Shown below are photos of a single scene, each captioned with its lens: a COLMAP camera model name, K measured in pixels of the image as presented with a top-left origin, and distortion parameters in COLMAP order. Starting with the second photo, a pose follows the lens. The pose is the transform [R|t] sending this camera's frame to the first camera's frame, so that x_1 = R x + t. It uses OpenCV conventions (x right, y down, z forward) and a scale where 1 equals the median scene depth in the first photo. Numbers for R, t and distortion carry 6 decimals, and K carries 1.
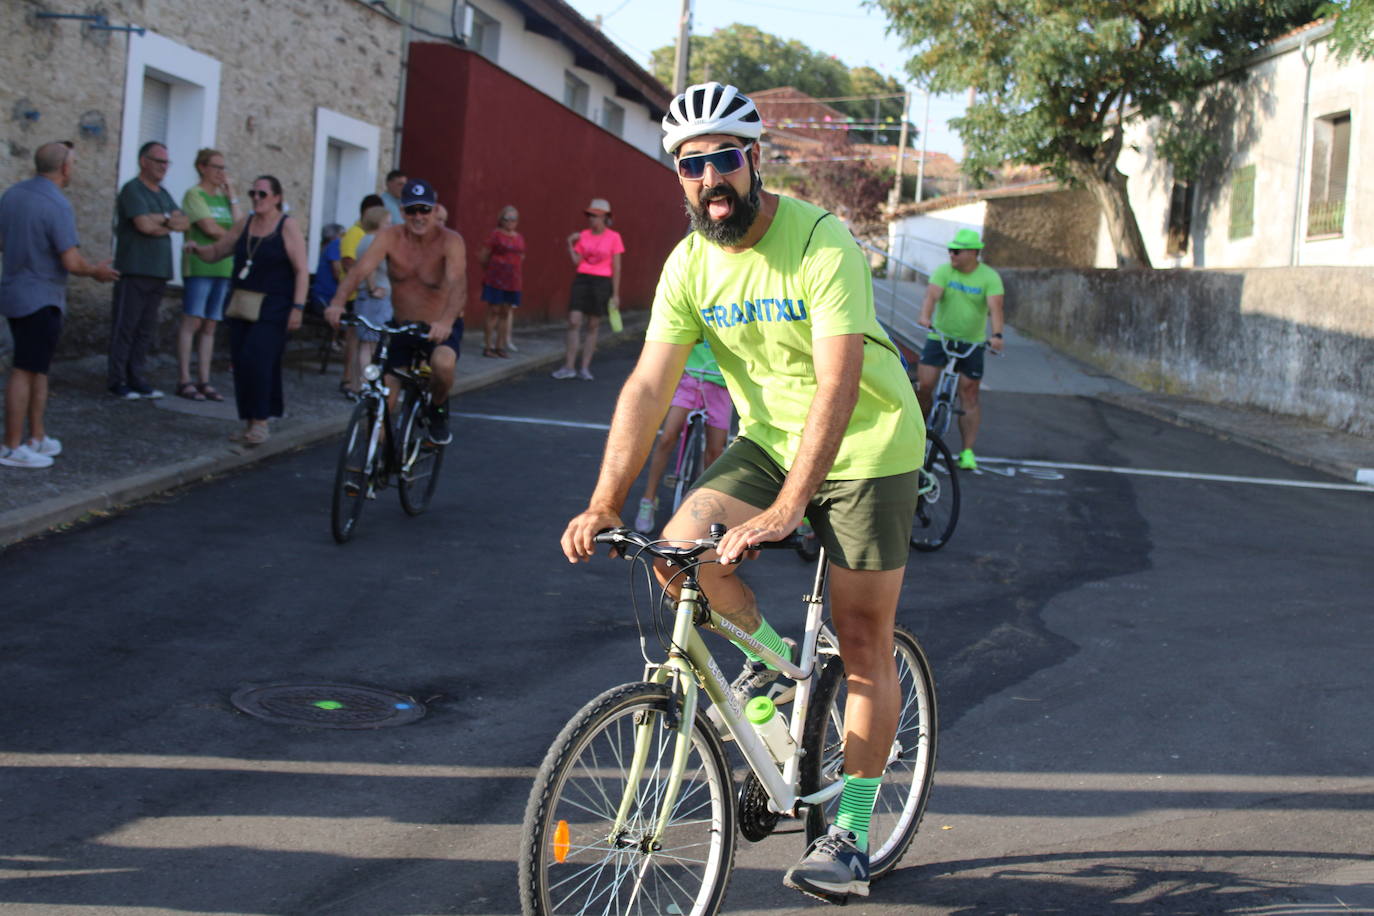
lens RADIAL K [[2022.2, 0, 687.0], [0, 2022.2, 458.0], [0, 0, 1]] dist [-0.036898, 0.064663]
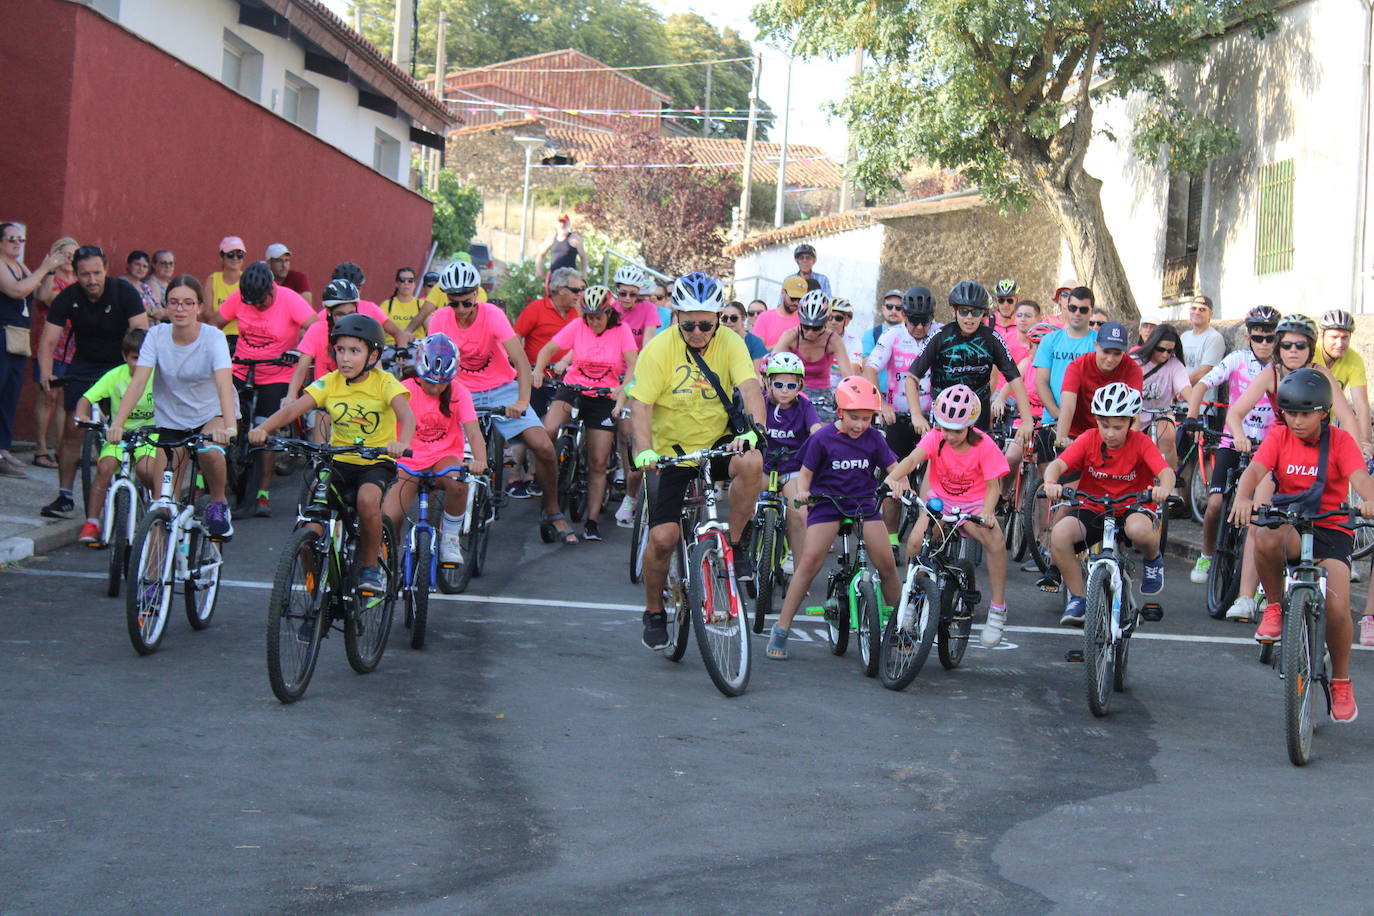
lens RADIAL K [[3220.8, 0, 679.1], [0, 3220.8, 457.7], [0, 0, 1]] dist [0.075552, 0.125557]
pose [[0.996332, -0.022496, 0.082568, -0.004614], [0.026897, 0.998254, -0.052585, 0.000261], [-0.081241, 0.054613, 0.995197, -0.019853]]
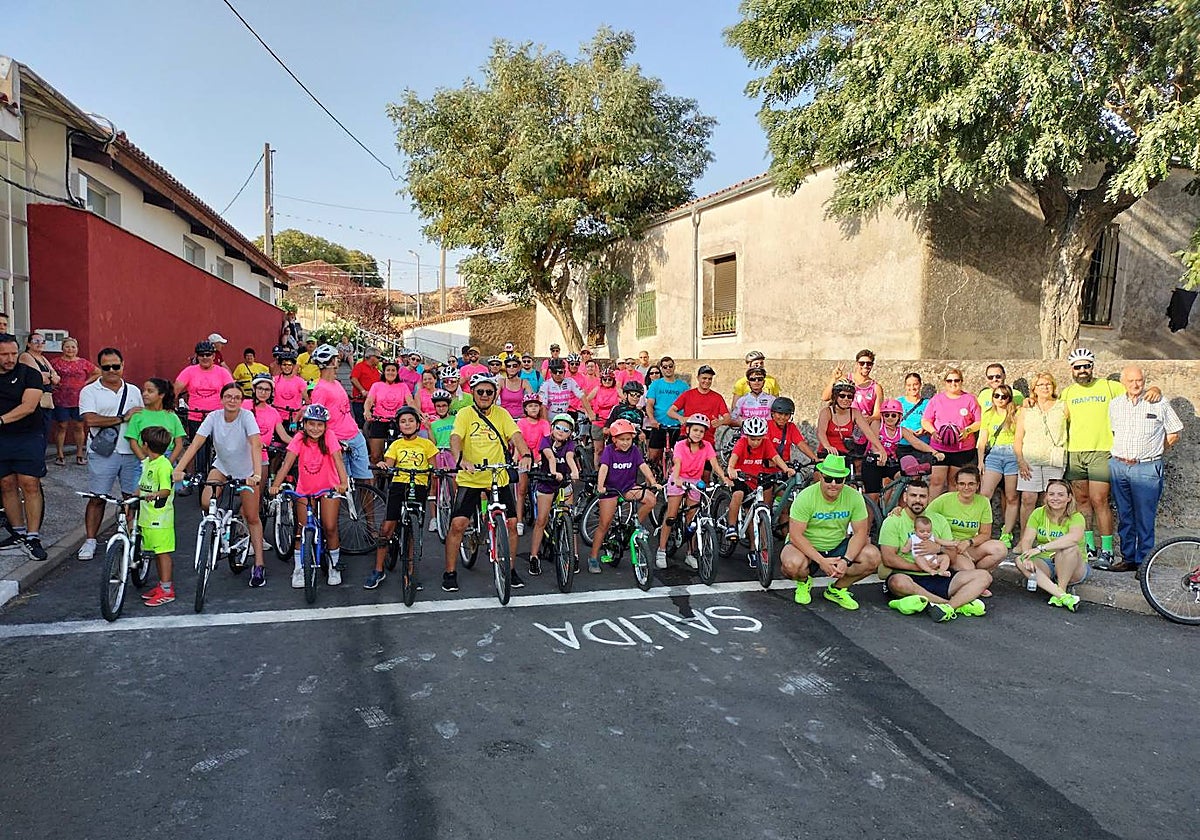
lens RADIAL K [[786.8, 0, 534.9], [0, 786.8, 419.0], [0, 0, 1]] dist [0.057282, -0.000204]
pose [[0.947085, -0.078384, 0.311266, -0.011994], [0.074092, 0.996922, 0.025612, -0.063001], [-0.312316, -0.001194, 0.949977, 0.408062]]
